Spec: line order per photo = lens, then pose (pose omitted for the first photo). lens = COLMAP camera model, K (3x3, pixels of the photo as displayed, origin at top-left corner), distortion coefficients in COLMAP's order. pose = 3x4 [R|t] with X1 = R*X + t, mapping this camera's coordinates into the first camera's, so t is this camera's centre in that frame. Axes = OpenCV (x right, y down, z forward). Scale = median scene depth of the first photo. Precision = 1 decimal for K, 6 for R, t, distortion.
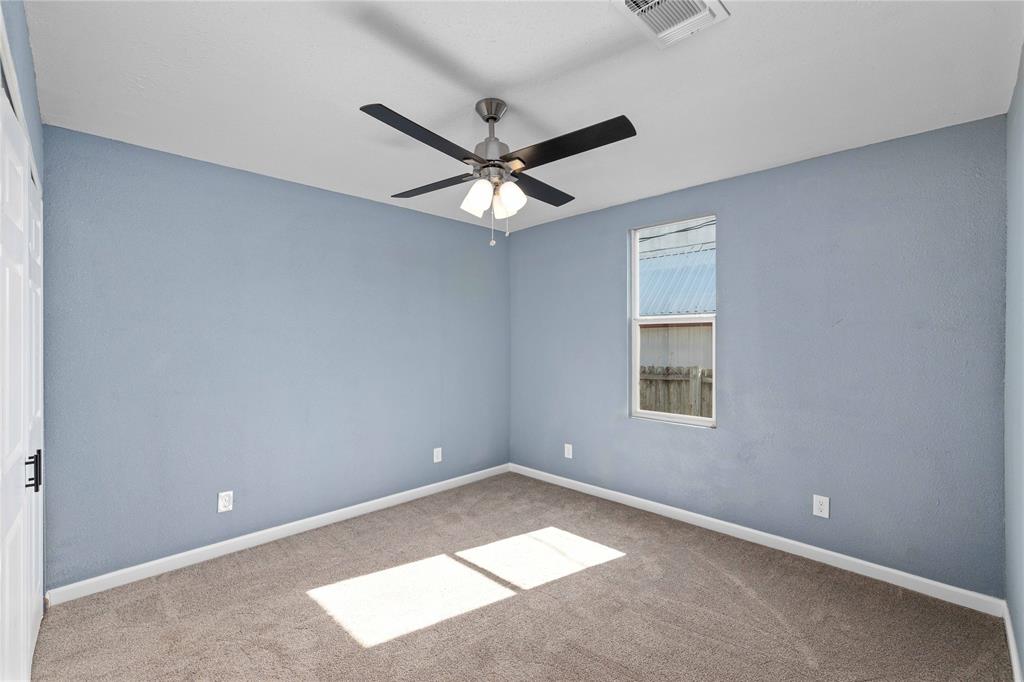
lens RADIAL K [[451.2, 0, 506.9], [0, 451.2, 342.2], [0, 0, 1]] dist [-0.002877, 0.003264]
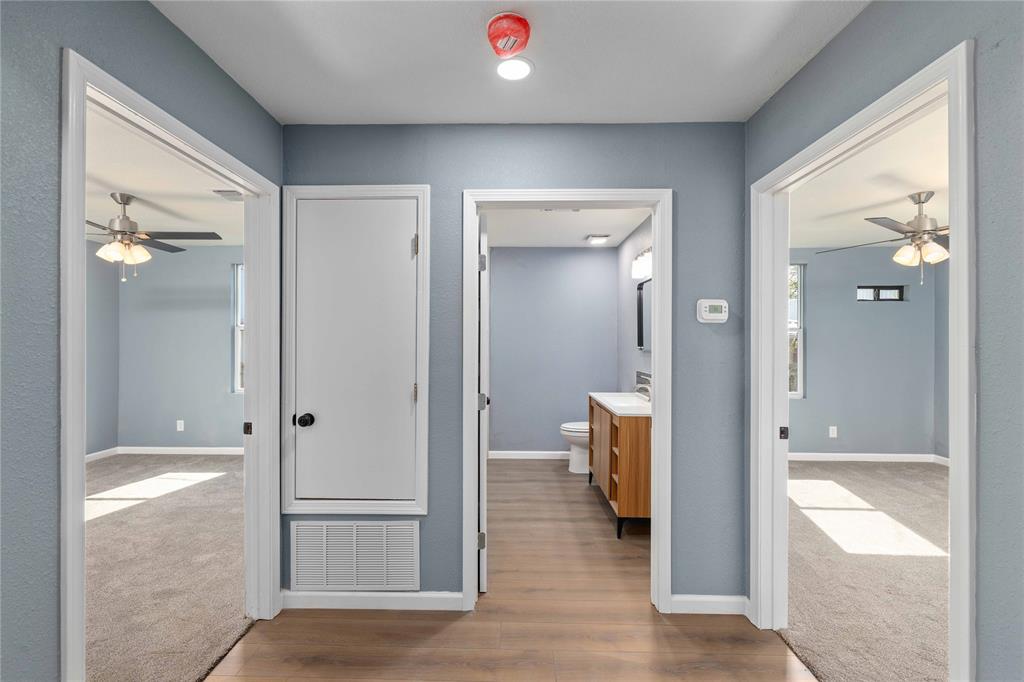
lens RADIAL K [[451.2, 0, 501.5], [0, 451.2, 339.3], [0, 0, 1]] dist [-0.002877, 0.003264]
pose [[0.729445, 0.005222, 0.684020, -0.139348], [-0.004817, 0.999985, -0.002497, -0.013301], [-0.684023, -0.001473, 0.729459, -1.021919]]
